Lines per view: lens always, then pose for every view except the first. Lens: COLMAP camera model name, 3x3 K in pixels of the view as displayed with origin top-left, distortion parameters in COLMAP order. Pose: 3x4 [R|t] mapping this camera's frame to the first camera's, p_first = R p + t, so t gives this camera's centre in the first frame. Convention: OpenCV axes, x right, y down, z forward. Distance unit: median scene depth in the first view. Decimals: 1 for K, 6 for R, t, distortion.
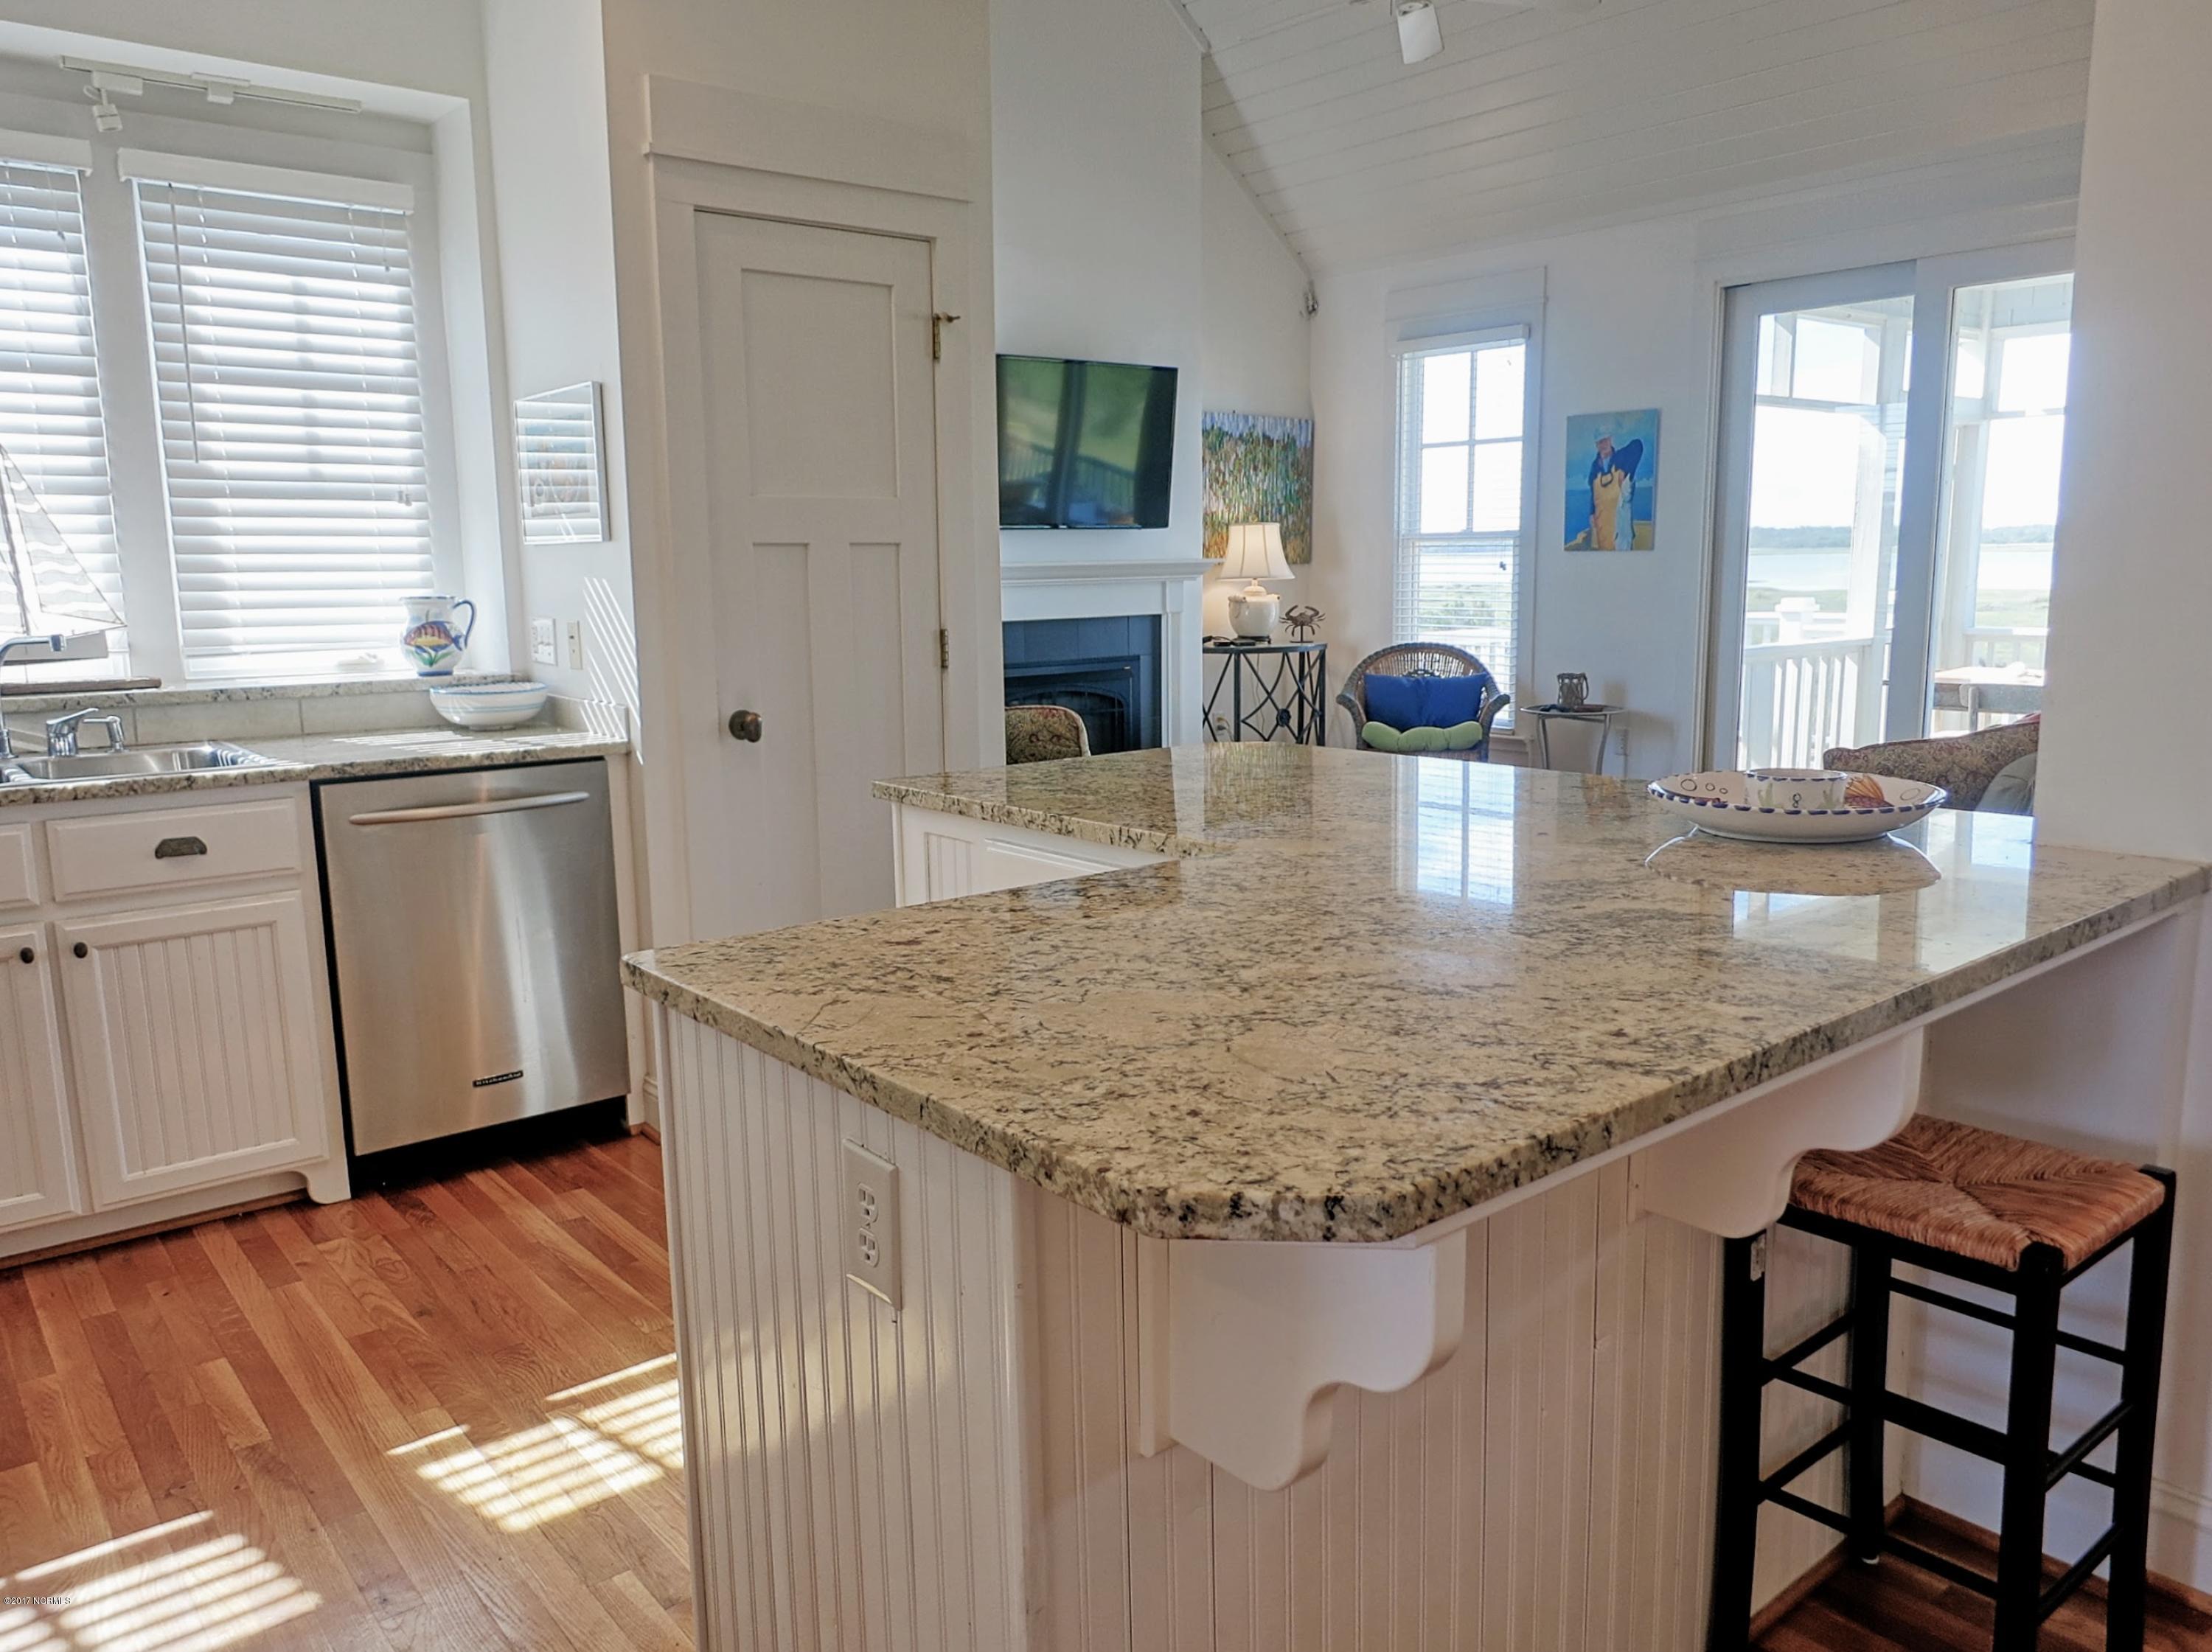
lens RADIAL K [[1577.6, 0, 1034.6], [0, 1577.6, 836.4], [0, 0, 1]] dist [-0.024896, 0.022959]
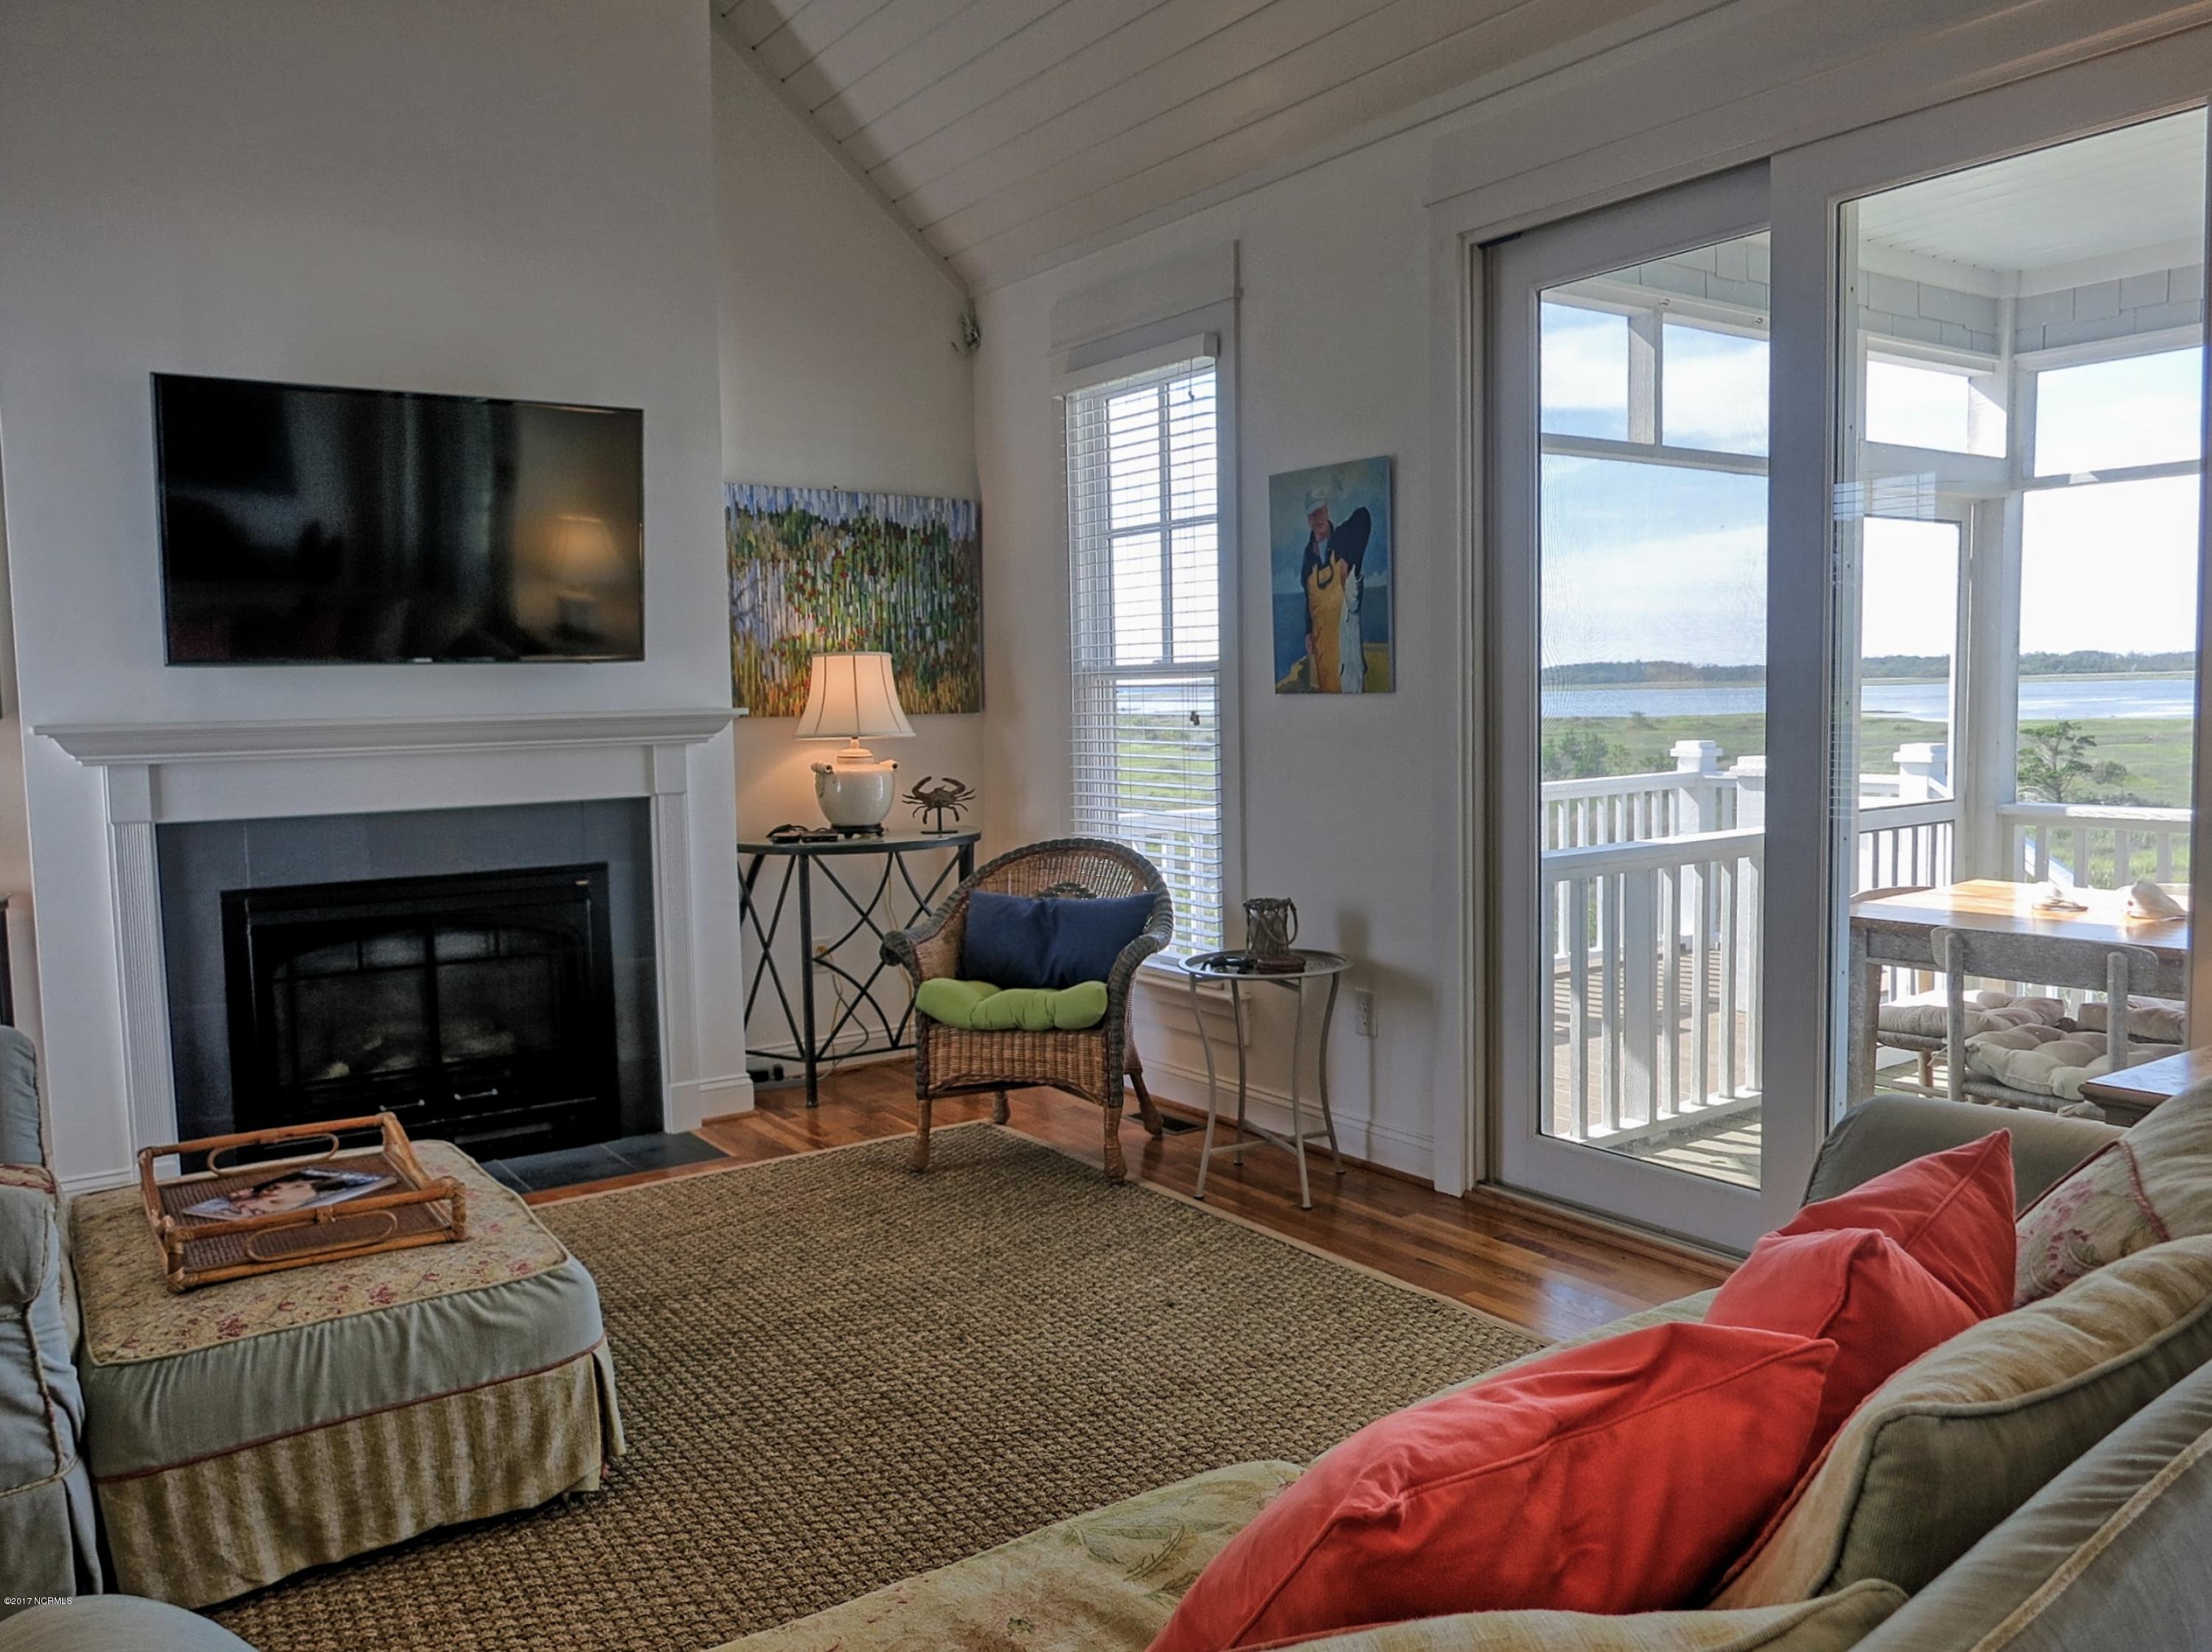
lens RADIAL K [[1649.1, 0, 1081.5], [0, 1649.1, 818.8], [0, 0, 1]] dist [-0.019823, 0.025396]
pose [[0.998932, -0.000726, -0.046200, 0.283309], [-0.003882, 0.995022, -0.099577, -0.067469], [0.046042, 0.099650, 0.993957, 0.356933]]
